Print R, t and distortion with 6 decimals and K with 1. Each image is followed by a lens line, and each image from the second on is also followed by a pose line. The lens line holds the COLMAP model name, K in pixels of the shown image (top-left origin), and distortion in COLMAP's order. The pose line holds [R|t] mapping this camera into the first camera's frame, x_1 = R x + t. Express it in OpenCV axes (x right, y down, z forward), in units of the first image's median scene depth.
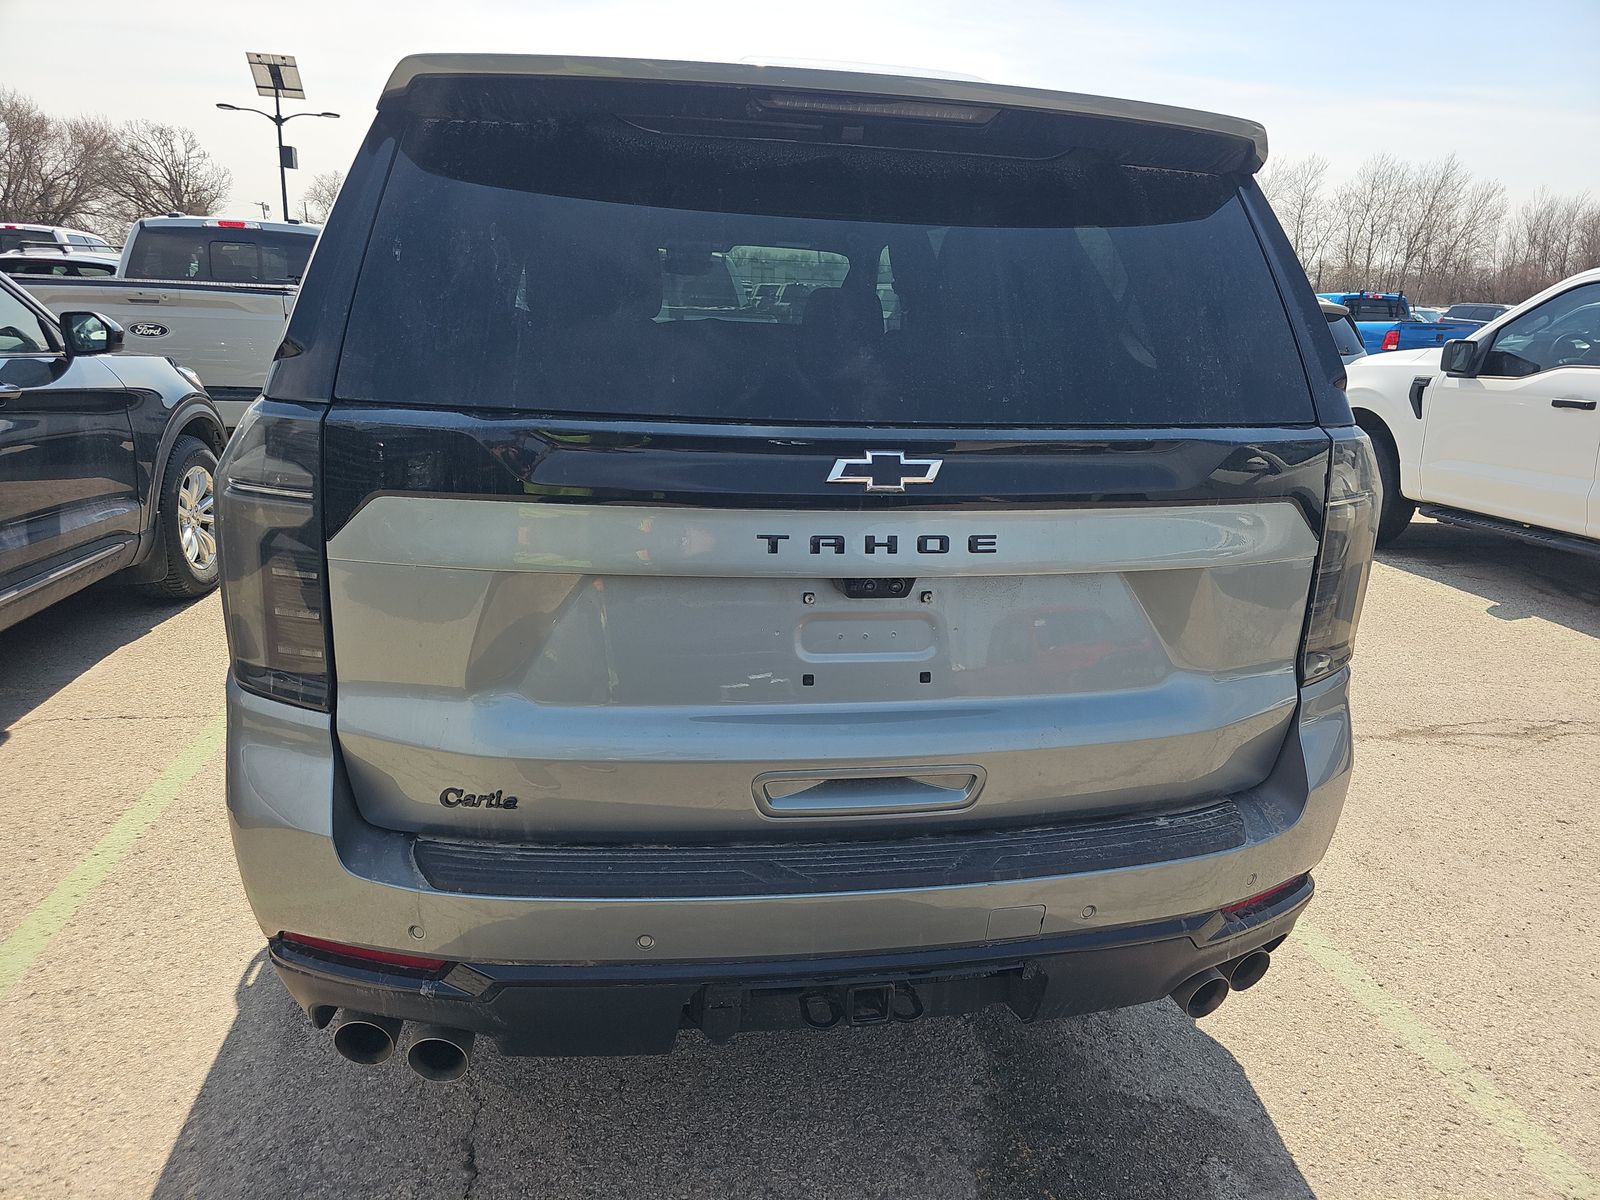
lens RADIAL K [[1076.1, 0, 800.0], [0, 1076.1, 600.0], [0, 0, 1]] dist [-0.004744, -0.001989]
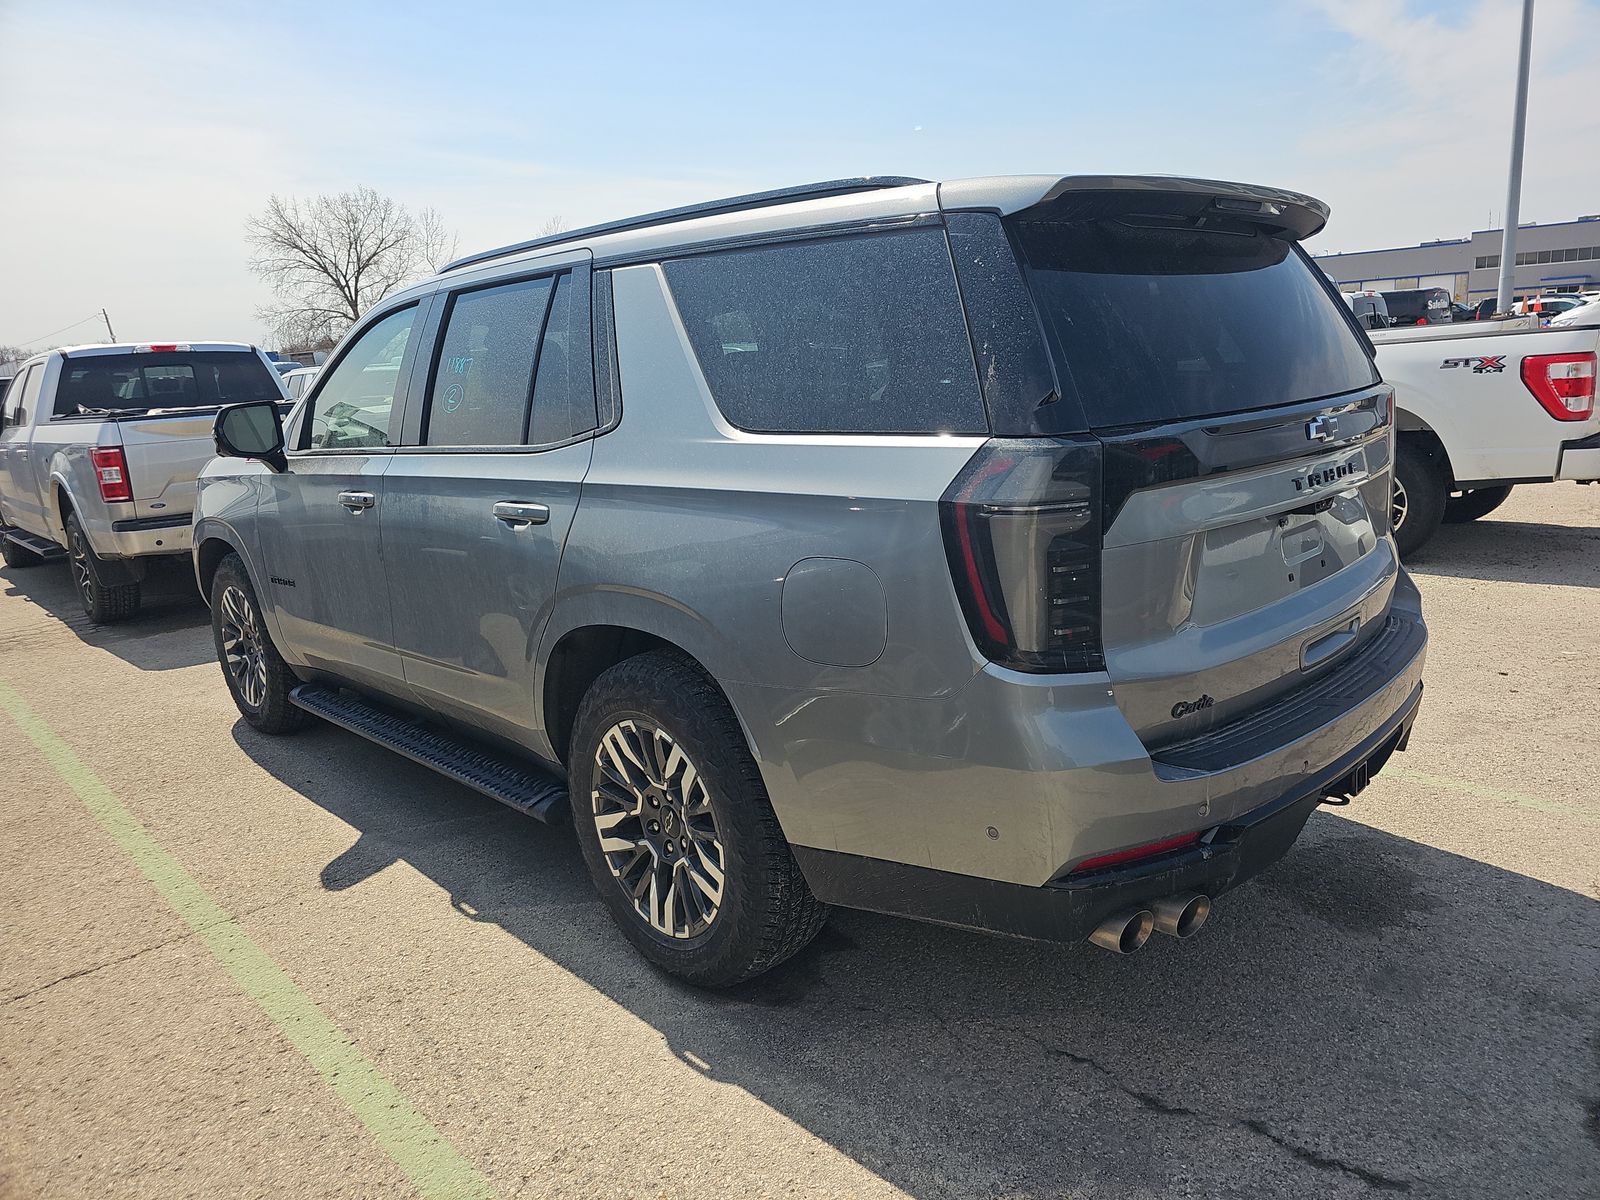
lens RADIAL K [[1076.1, 0, 800.0], [0, 1076.1, 600.0], [0, 0, 1]] dist [-0.004744, -0.001989]
pose [[0.811593, -0.203164, 0.547760, -1.421104], [0.242540, 0.970141, 0.000464, -0.065839], [-0.531499, 0.132477, 0.836636, 0.109325]]
